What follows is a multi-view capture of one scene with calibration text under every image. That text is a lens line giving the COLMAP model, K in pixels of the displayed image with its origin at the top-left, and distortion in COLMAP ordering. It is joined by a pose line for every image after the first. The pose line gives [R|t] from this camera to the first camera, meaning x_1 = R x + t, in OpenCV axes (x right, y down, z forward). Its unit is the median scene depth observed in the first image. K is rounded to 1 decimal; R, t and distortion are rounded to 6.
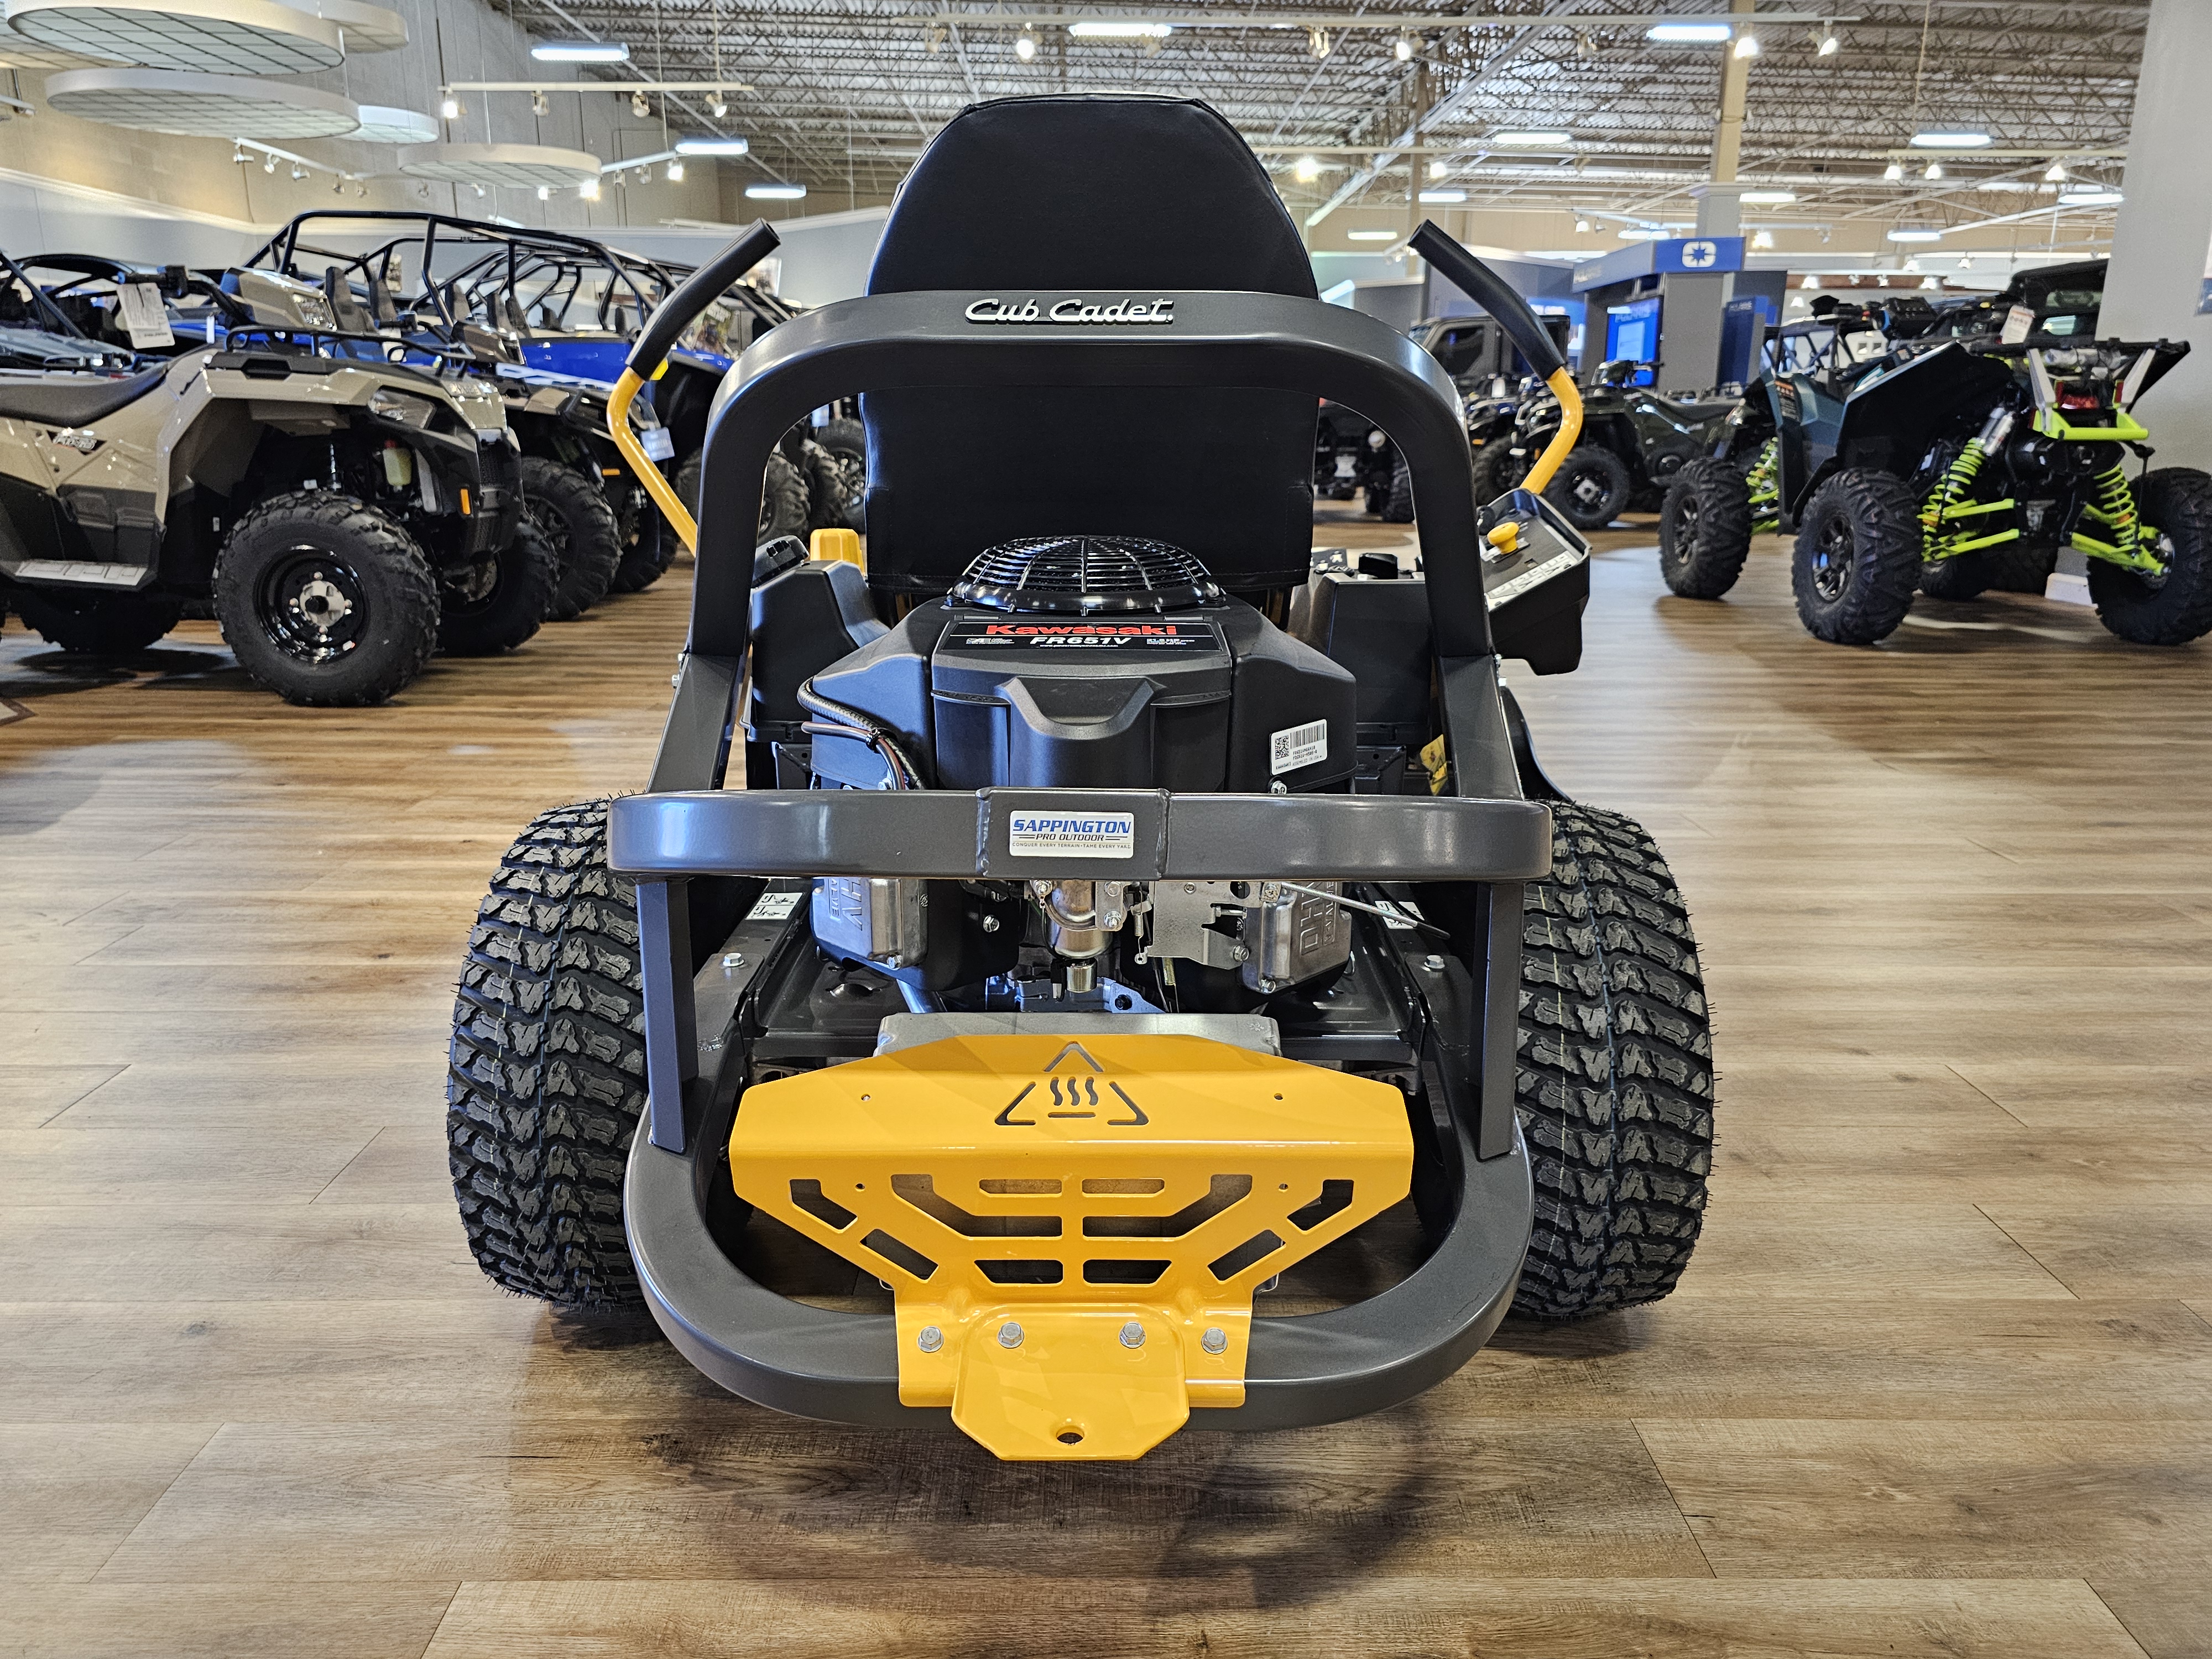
lens RADIAL K [[1509.8, 0, 1105.4], [0, 1509.8, 819.0], [0, 0, 1]] dist [0.007171, -0.011074]
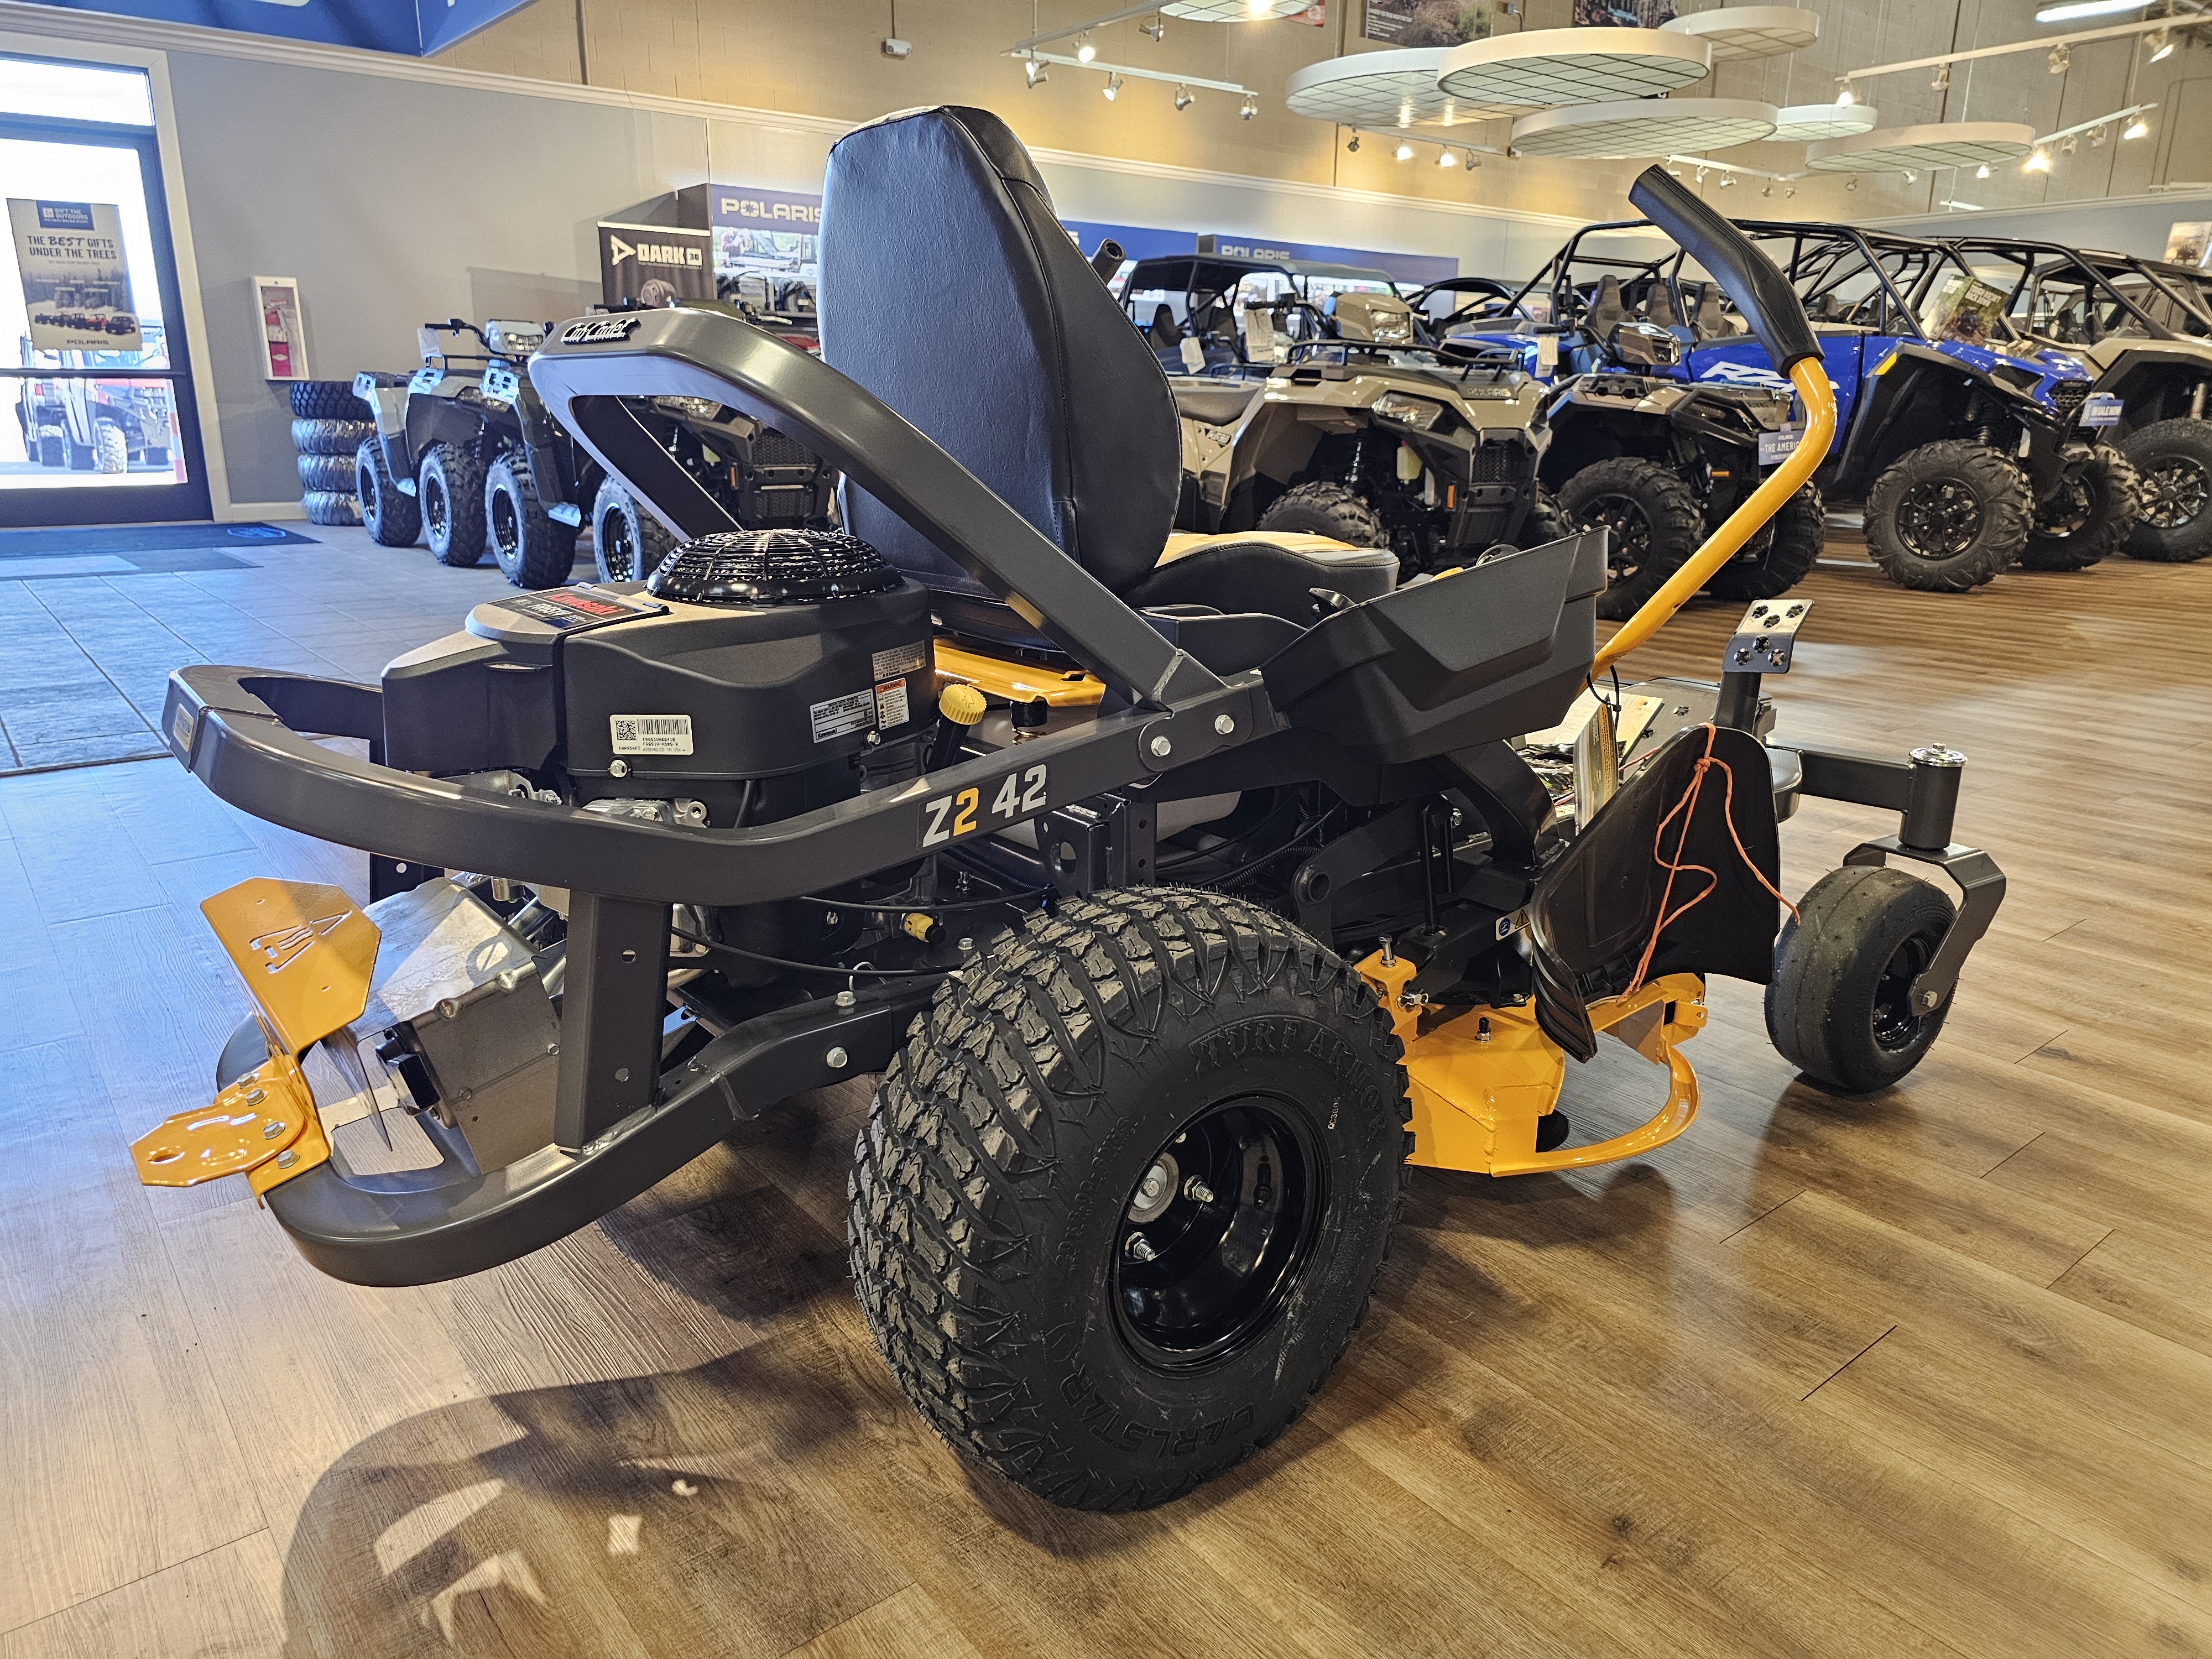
lens RADIAL K [[1485.2, 0, 1106.0], [0, 1485.2, 829.5], [0, 0, 1]] dist [0.045455, -0.039833]
pose [[0.619648, 0.212805, -0.755480, 0.280613], [-0.205492, 0.972954, 0.105518, -0.039517], [0.757502, 0.089861, 0.646619, 0.140248]]
